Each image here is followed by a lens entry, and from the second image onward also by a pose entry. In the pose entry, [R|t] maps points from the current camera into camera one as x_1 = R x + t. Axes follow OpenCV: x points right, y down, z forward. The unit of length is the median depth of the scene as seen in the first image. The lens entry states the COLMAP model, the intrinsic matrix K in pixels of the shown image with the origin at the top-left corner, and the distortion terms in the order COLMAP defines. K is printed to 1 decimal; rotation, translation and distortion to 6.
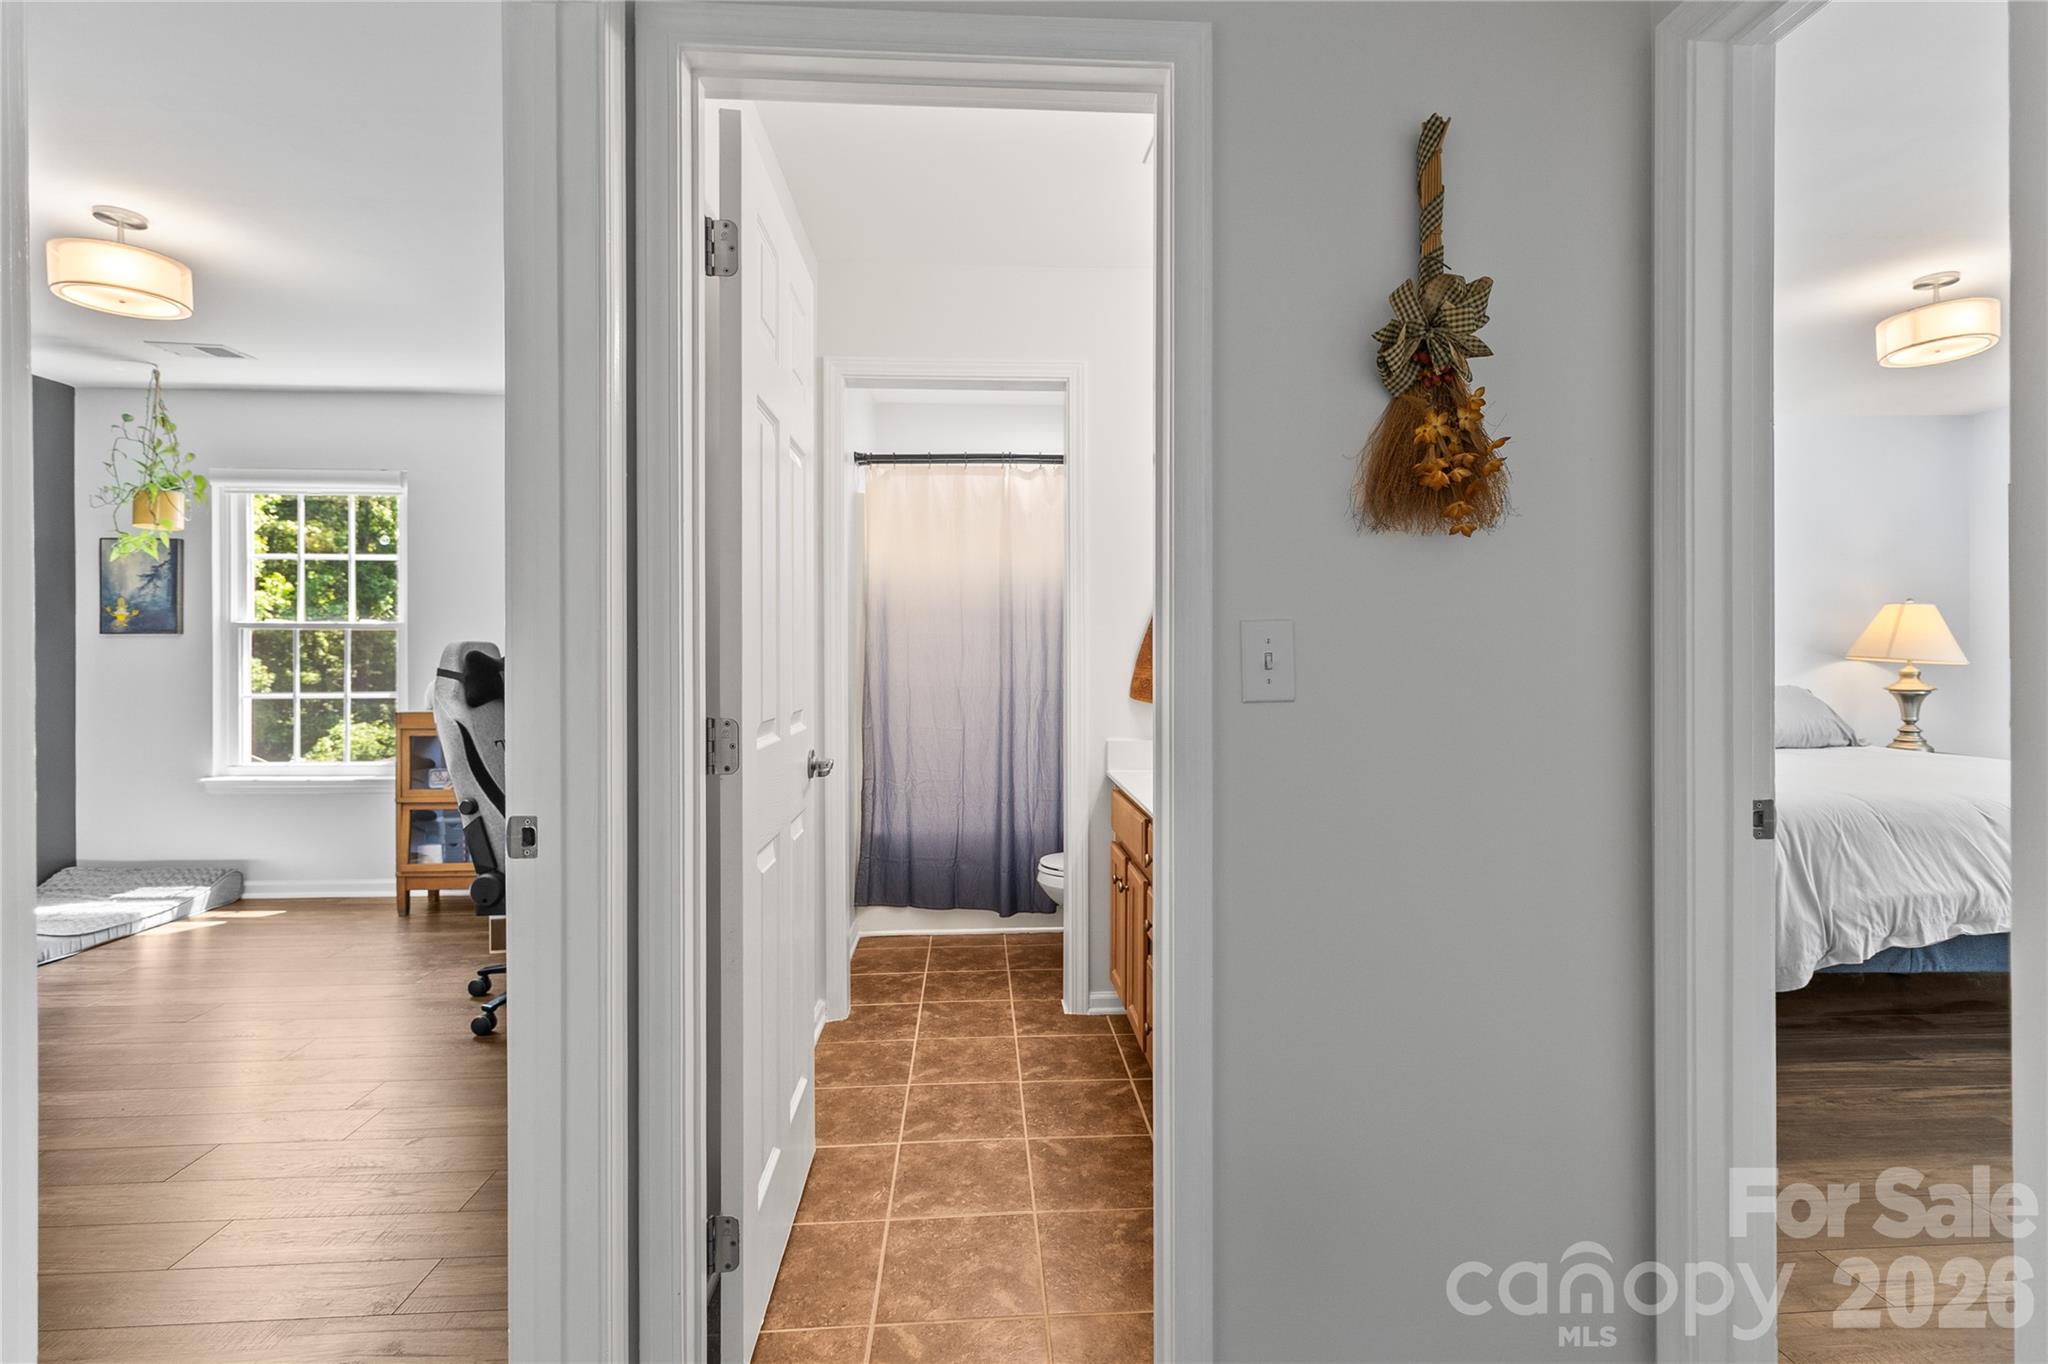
lens RADIAL K [[937.1, 0, 1039.3], [0, 937.1, 661.5], [0, 0, 1]] dist [0.000775, -0.000063]
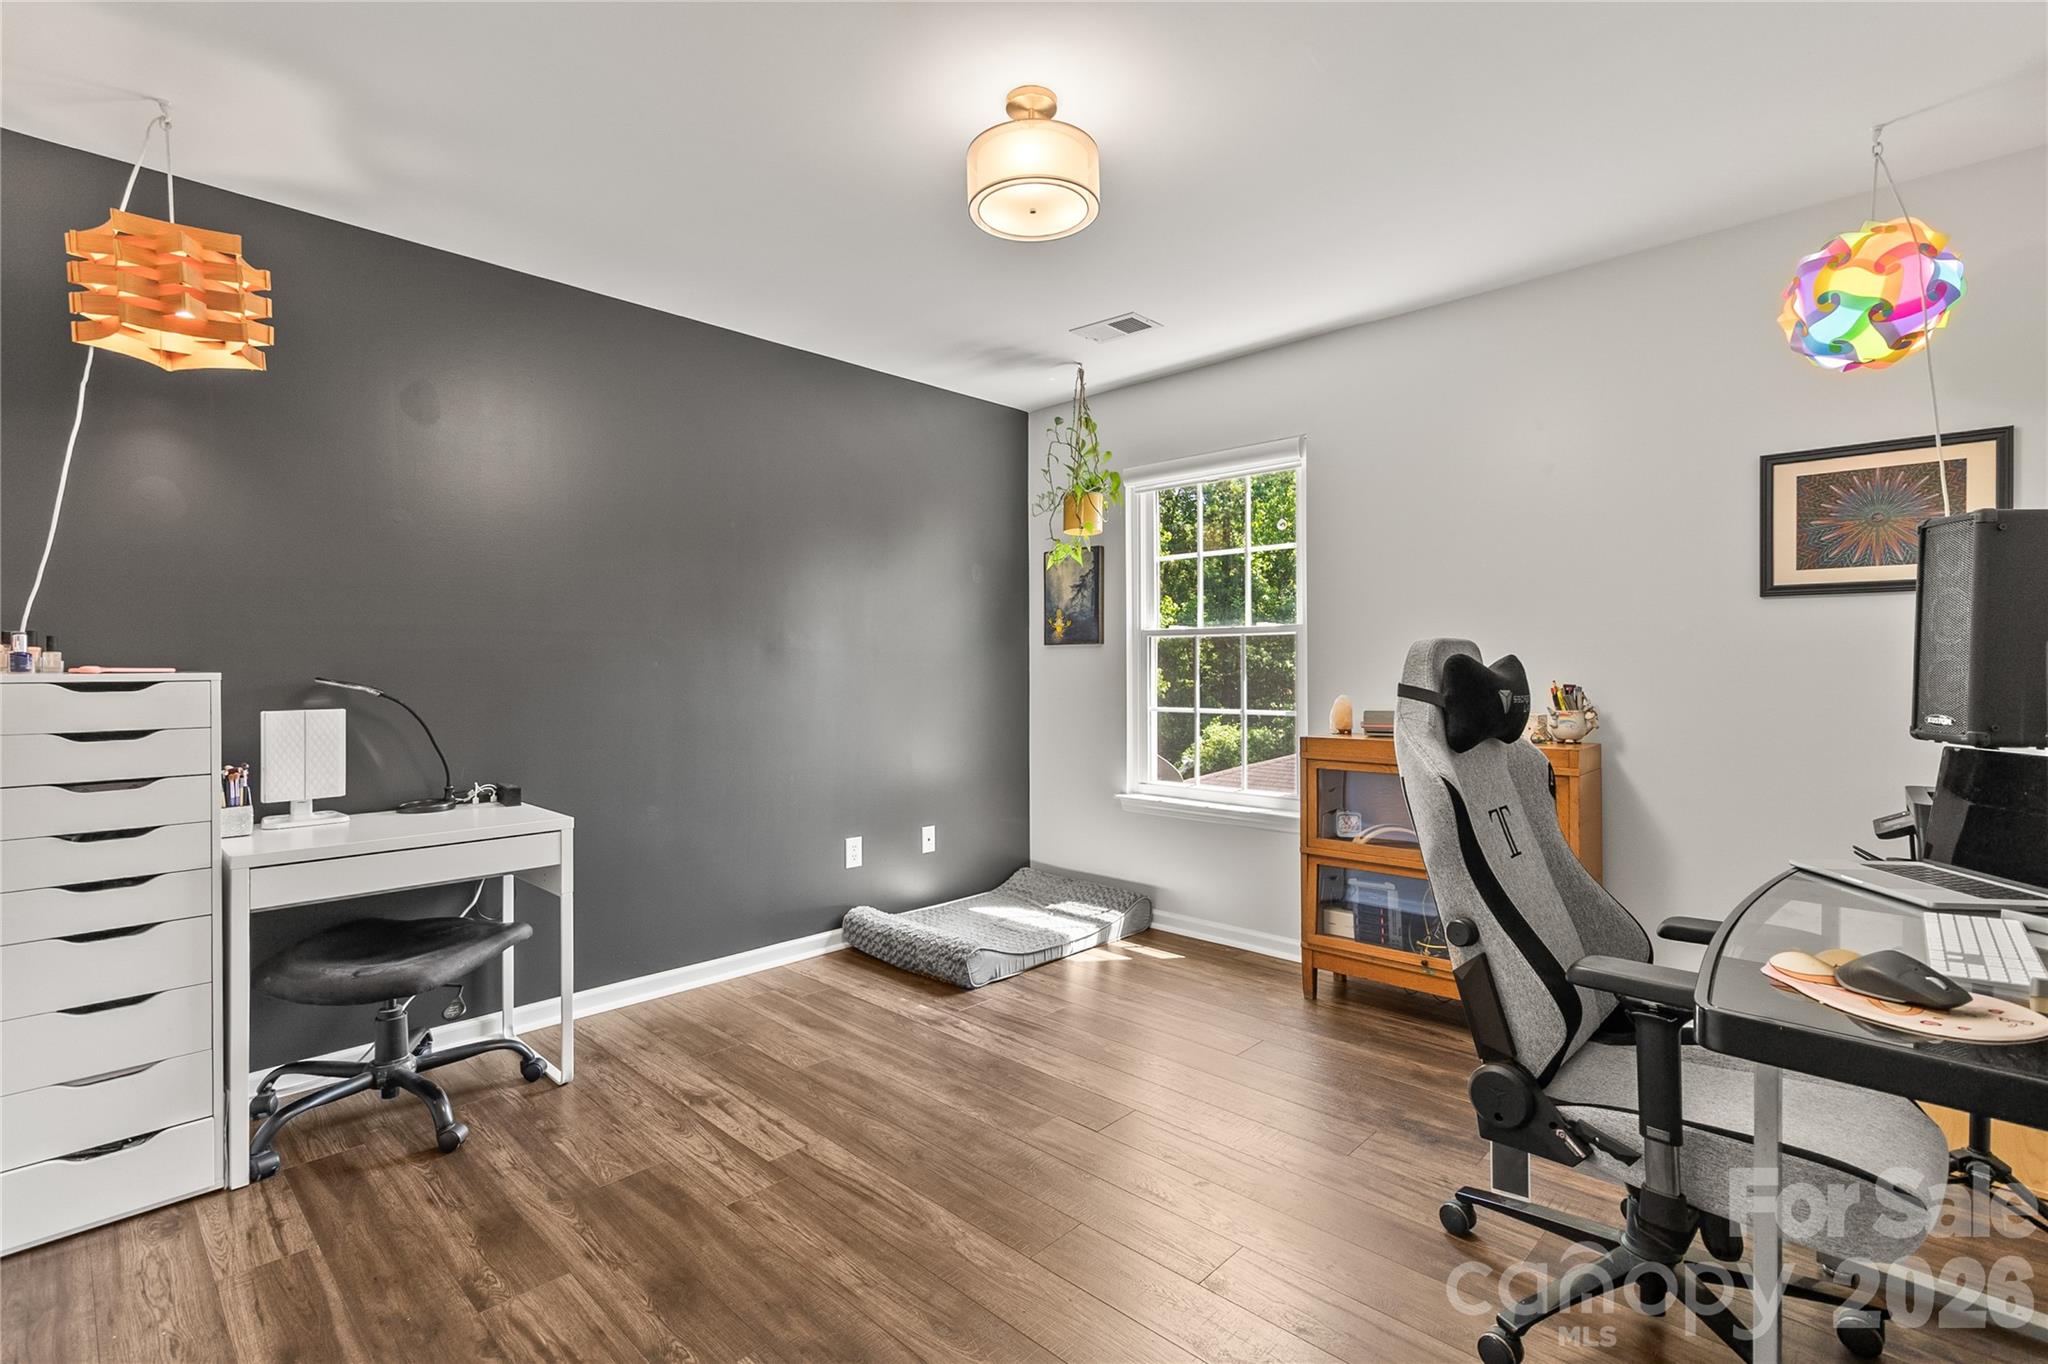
lens RADIAL K [[937.1, 0, 1039.3], [0, 937.1, 661.5], [0, 0, 1]] dist [0.000775, -0.000063]
pose [[0.681163, -0.008544, -0.732082, -0.266582], [0.001237, 0.999944, -0.010519, -0.000861], [0.732131, 0.006259, 0.681135, 0.312165]]
